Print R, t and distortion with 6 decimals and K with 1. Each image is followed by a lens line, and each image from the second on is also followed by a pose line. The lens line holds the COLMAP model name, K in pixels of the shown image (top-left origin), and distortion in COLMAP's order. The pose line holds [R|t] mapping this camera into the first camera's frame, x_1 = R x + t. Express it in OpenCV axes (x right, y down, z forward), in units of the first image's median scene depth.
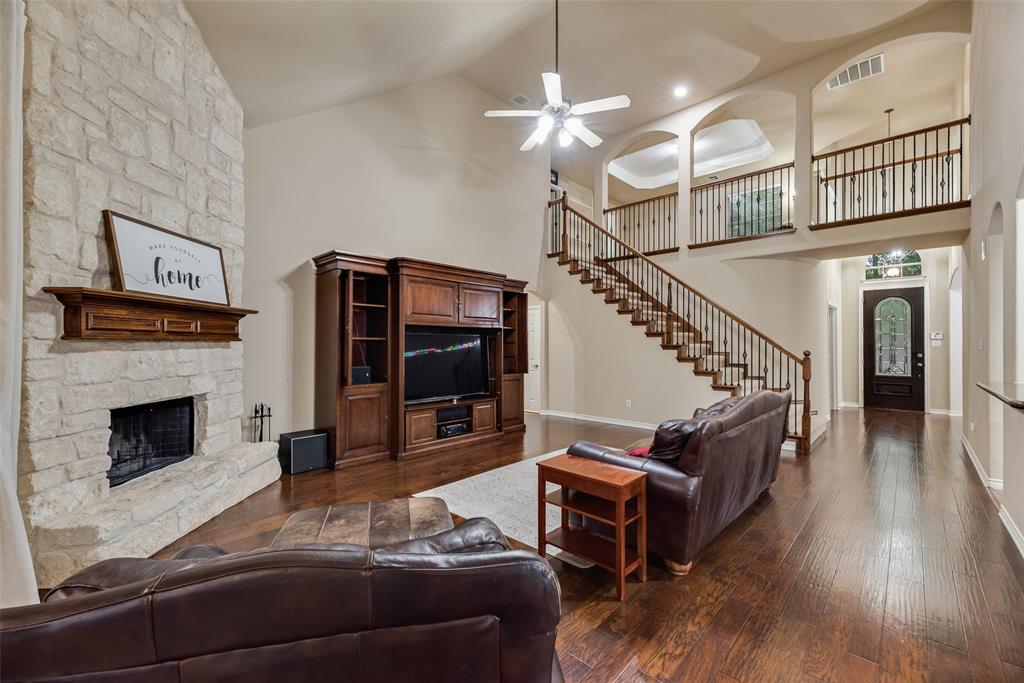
lens RADIAL K [[415.2, 0, 509.9], [0, 415.2, 341.8], [0, 0, 1]] dist [0.000023, -0.000140]
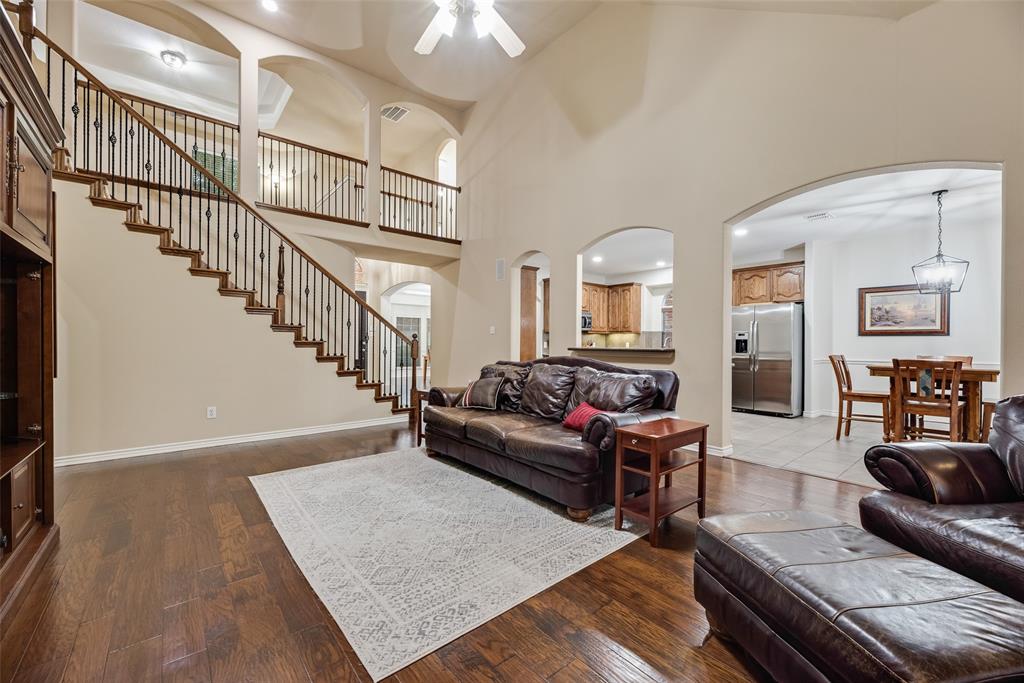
lens RADIAL K [[415.2, 0, 509.9], [0, 415.2, 341.8], [0, 0, 1]] dist [0.000023, -0.000140]
pose [[0.114377, 0.002464, 0.993434, -0.651648], [-0.008333, 0.999964, -0.001521, 0.067853], [-0.993402, -0.008105, 0.114393, 0.919403]]
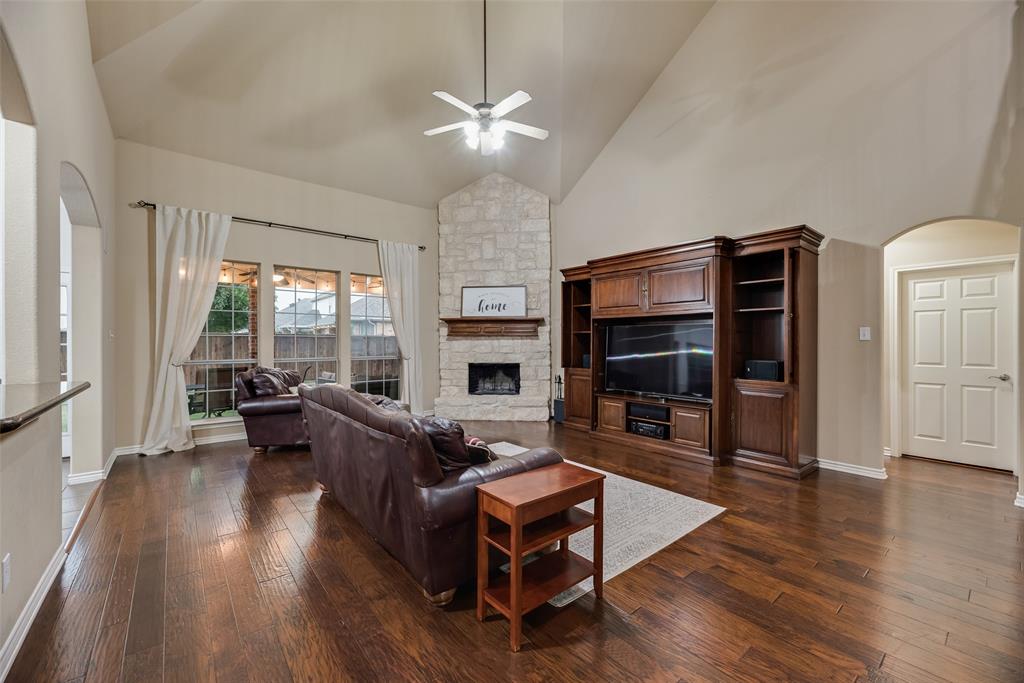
lens RADIAL K [[411.3, 0, 513.9], [0, 411.3, 342.8], [0, 0, 1]] dist [-0.000812, -0.000150]
pose [[-0.113370, 0.002168, -0.993550, 1.284409], [0.006210, 0.999980, 0.001473, 0.029725], [0.993533, -0.006003, -0.113381, 1.312910]]
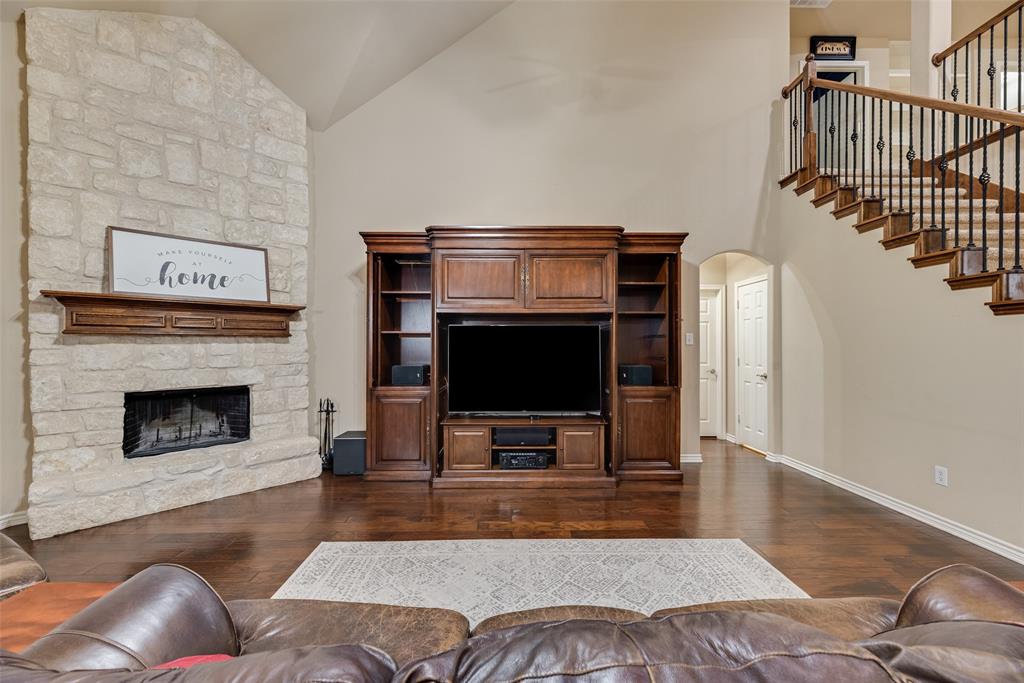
lens RADIAL K [[415.8, 0, 513.5], [0, 415.8, 345.9], [0, 0, 1]] dist [0.001410, 0.000181]
pose [[0.702142, -0.001023, -0.712036, 0.574920], [0.006154, 0.999970, 0.004631, 0.024668], [0.712010, -0.007633, 0.702127, 0.798484]]
